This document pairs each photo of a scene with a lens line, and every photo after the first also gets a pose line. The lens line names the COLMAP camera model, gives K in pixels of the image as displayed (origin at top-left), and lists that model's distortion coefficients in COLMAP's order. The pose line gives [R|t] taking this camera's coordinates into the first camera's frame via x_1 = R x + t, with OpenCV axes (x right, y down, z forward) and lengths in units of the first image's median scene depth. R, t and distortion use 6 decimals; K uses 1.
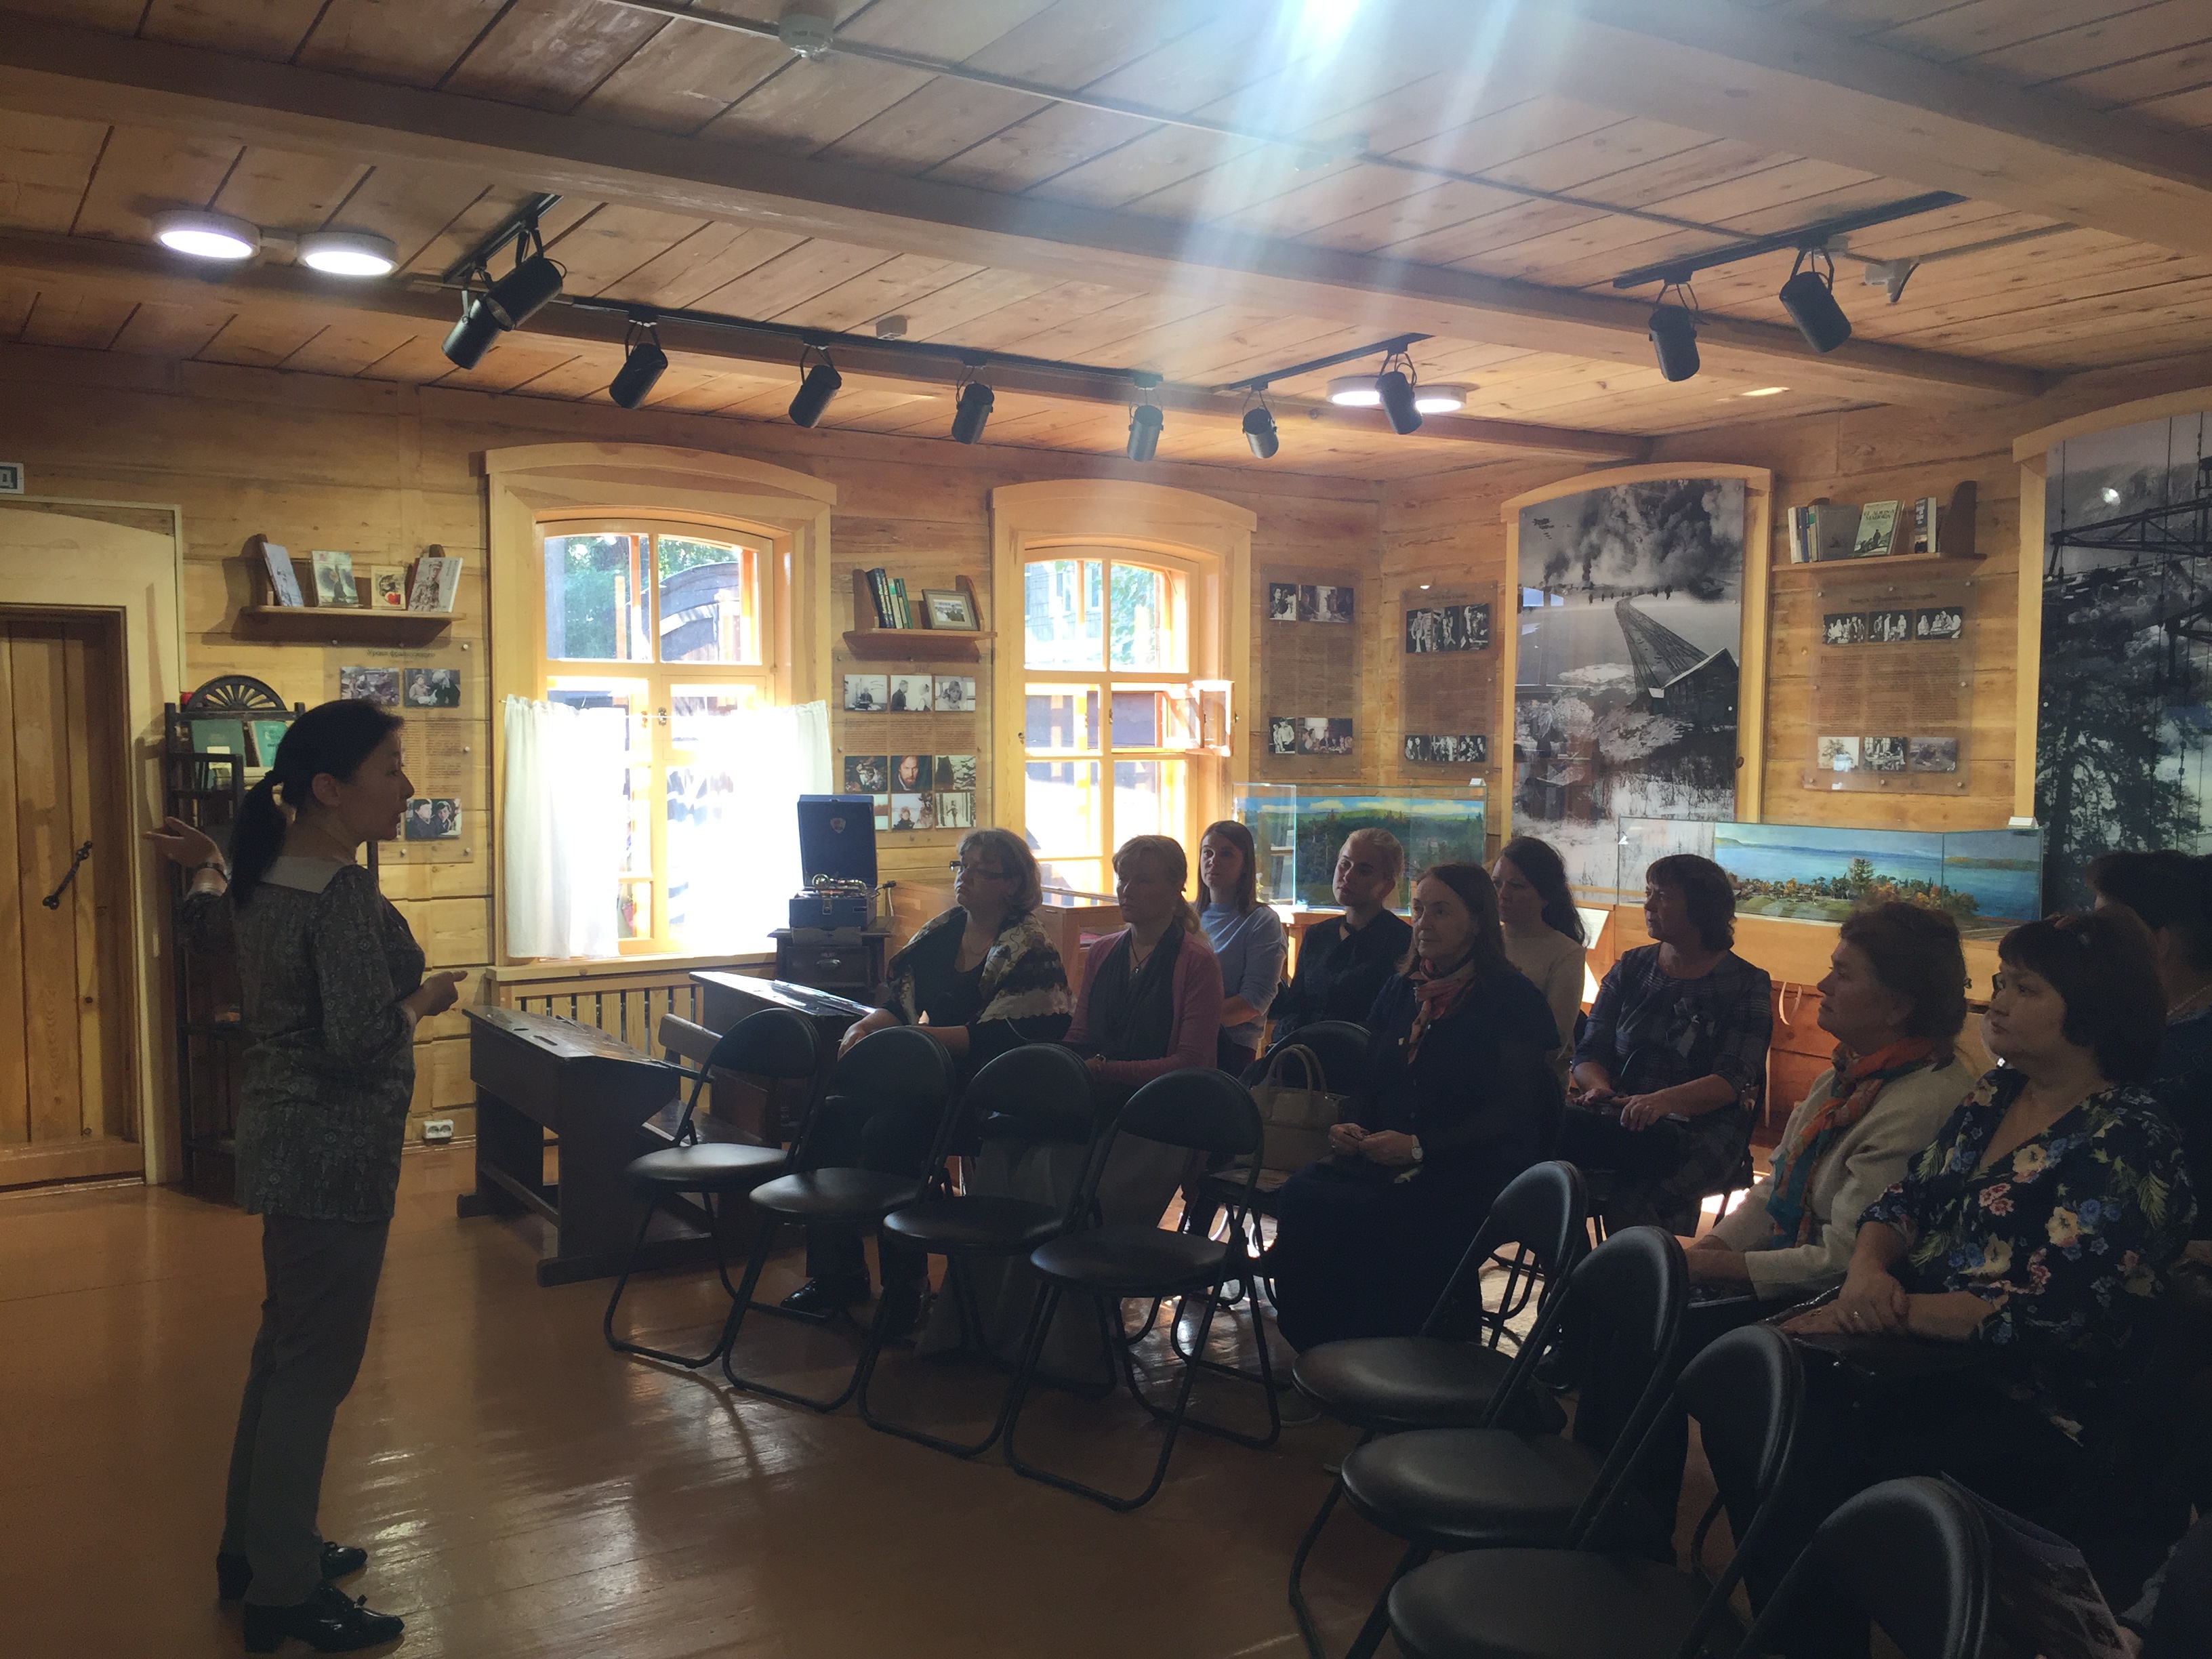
lens RADIAL K [[1887.5, 0, 1106.7], [0, 1887.5, 825.5], [0, 0, 1]] dist [0.089417, -0.111498]
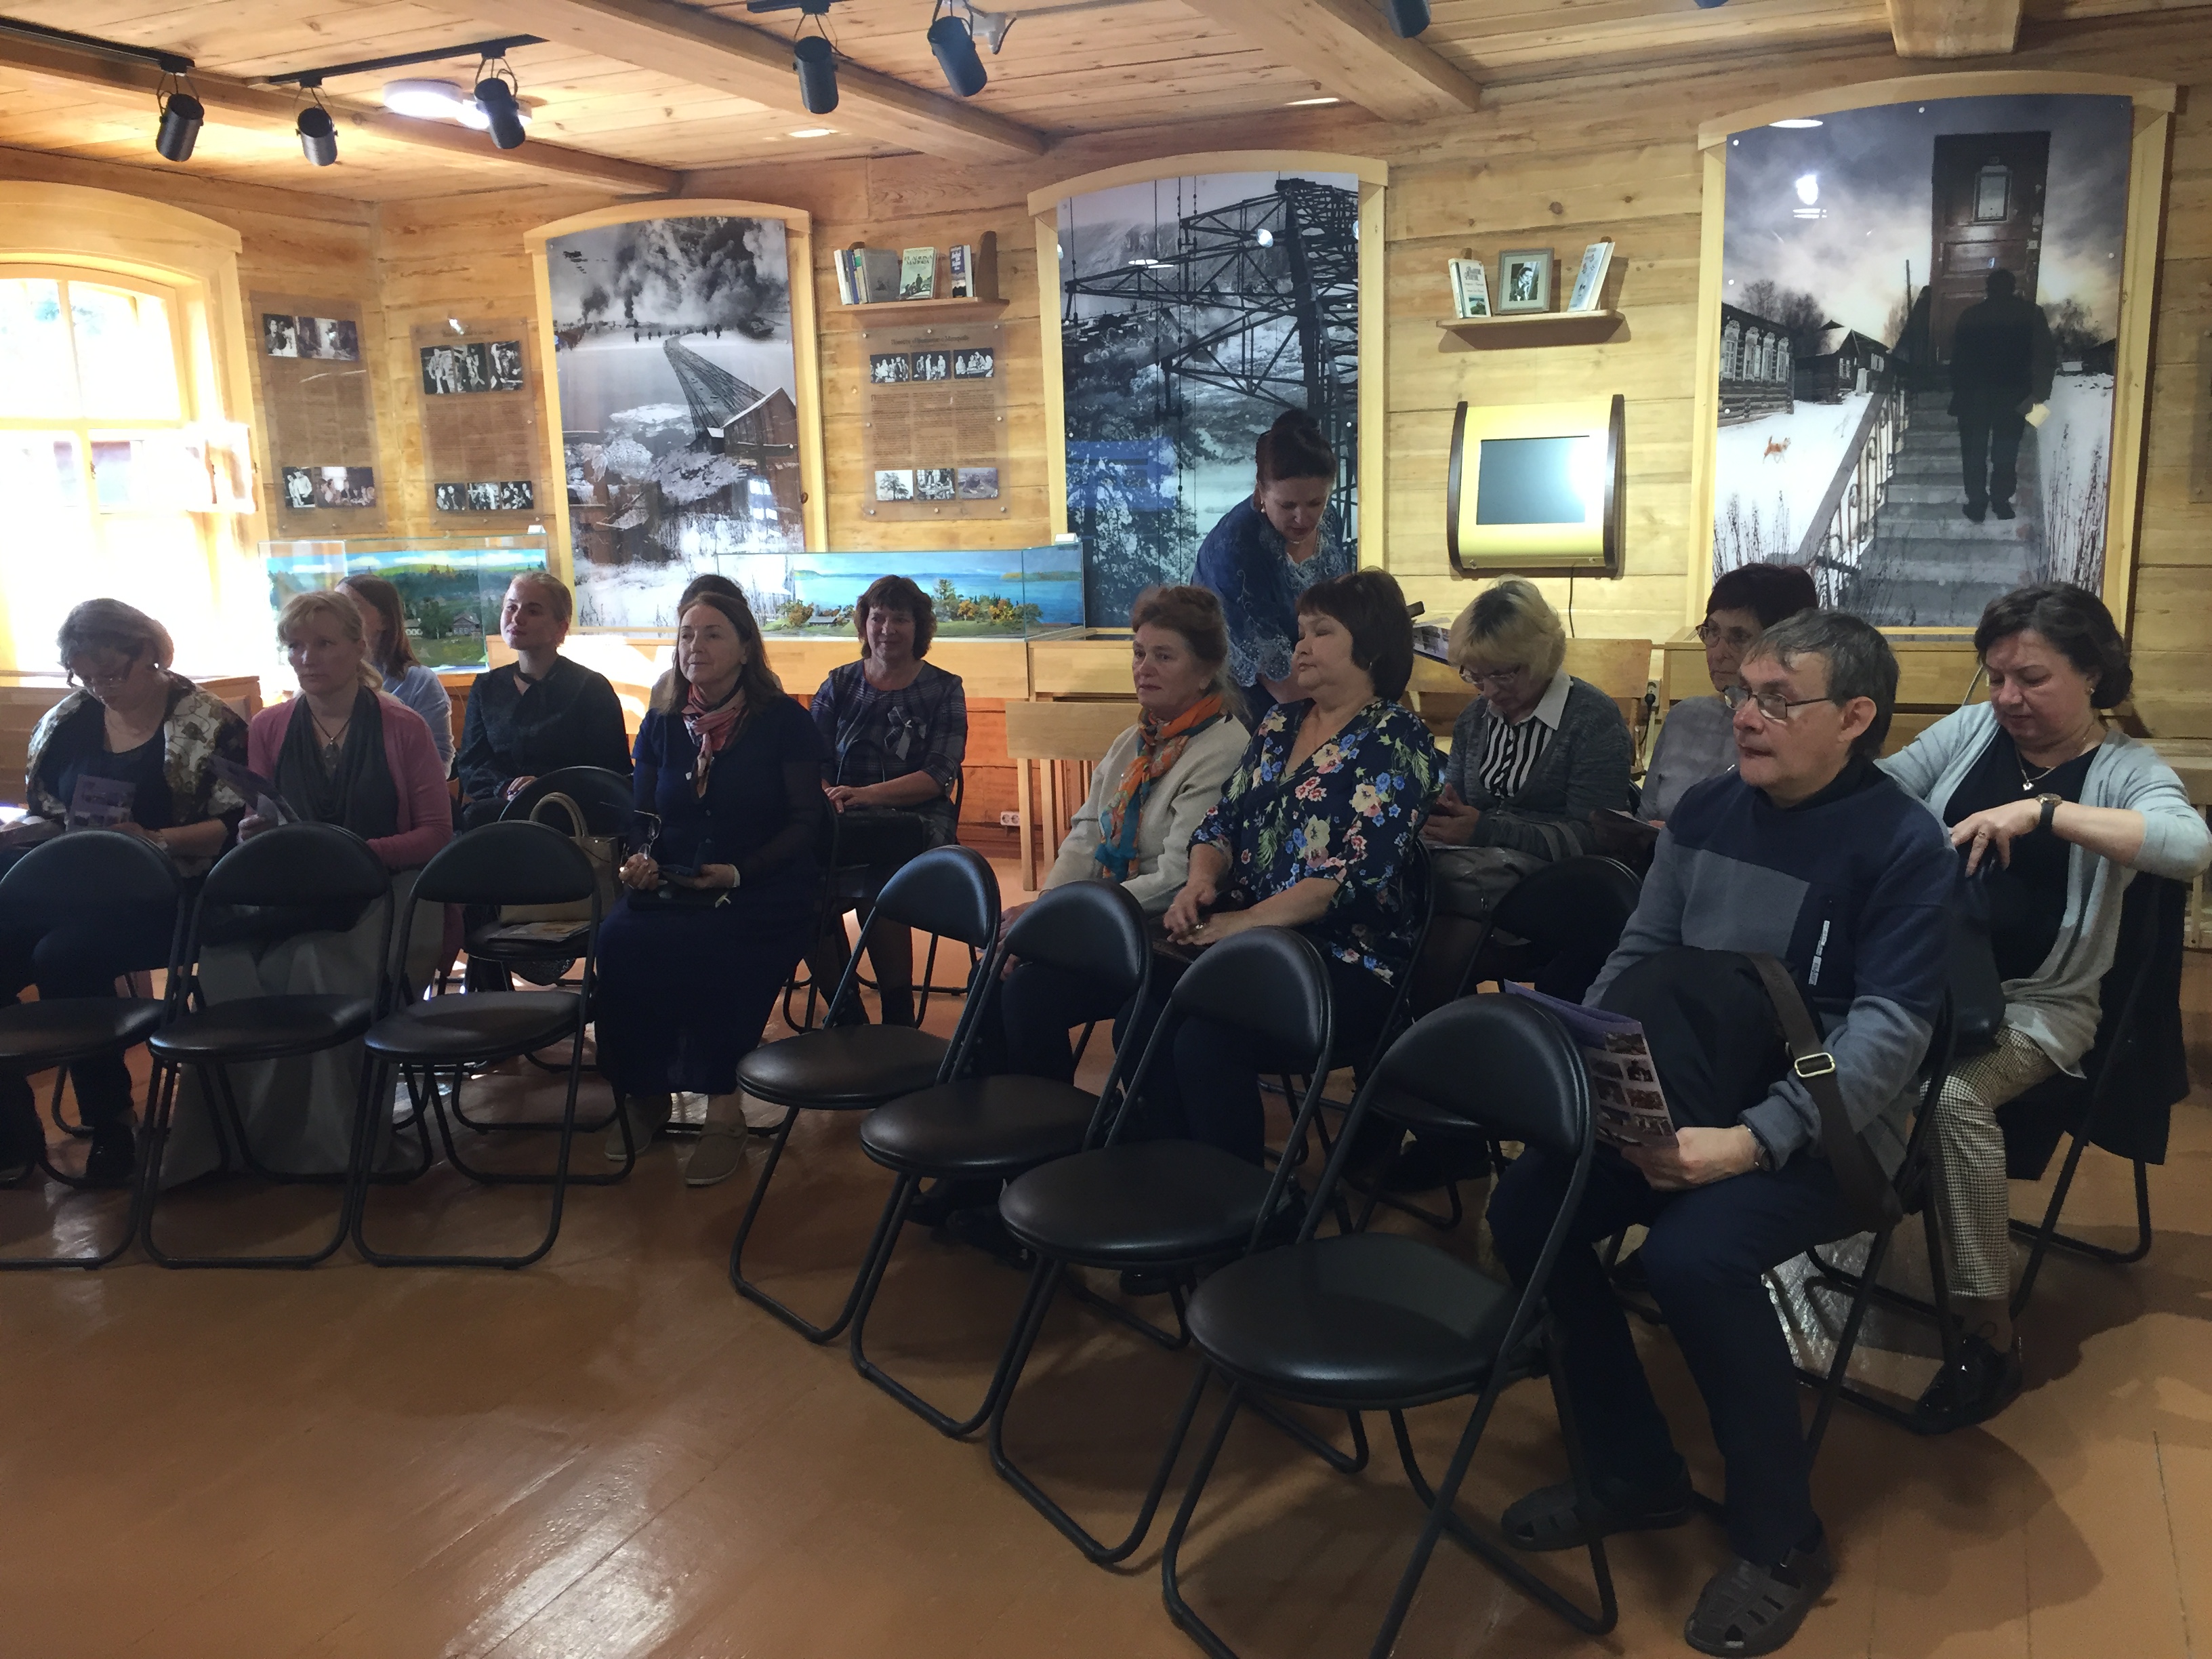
lens RADIAL K [[1887.5, 0, 1095.2], [0, 1887.5, 832.3], [0, 0, 1]] dist [0.089417, -0.111498]
pose [[0.828607, -0.134447, 0.543447, -0.156165], [0.063542, 0.987047, 0.147308, 0.006422], [-0.556213, -0.087529, 0.826417, 0.022684]]
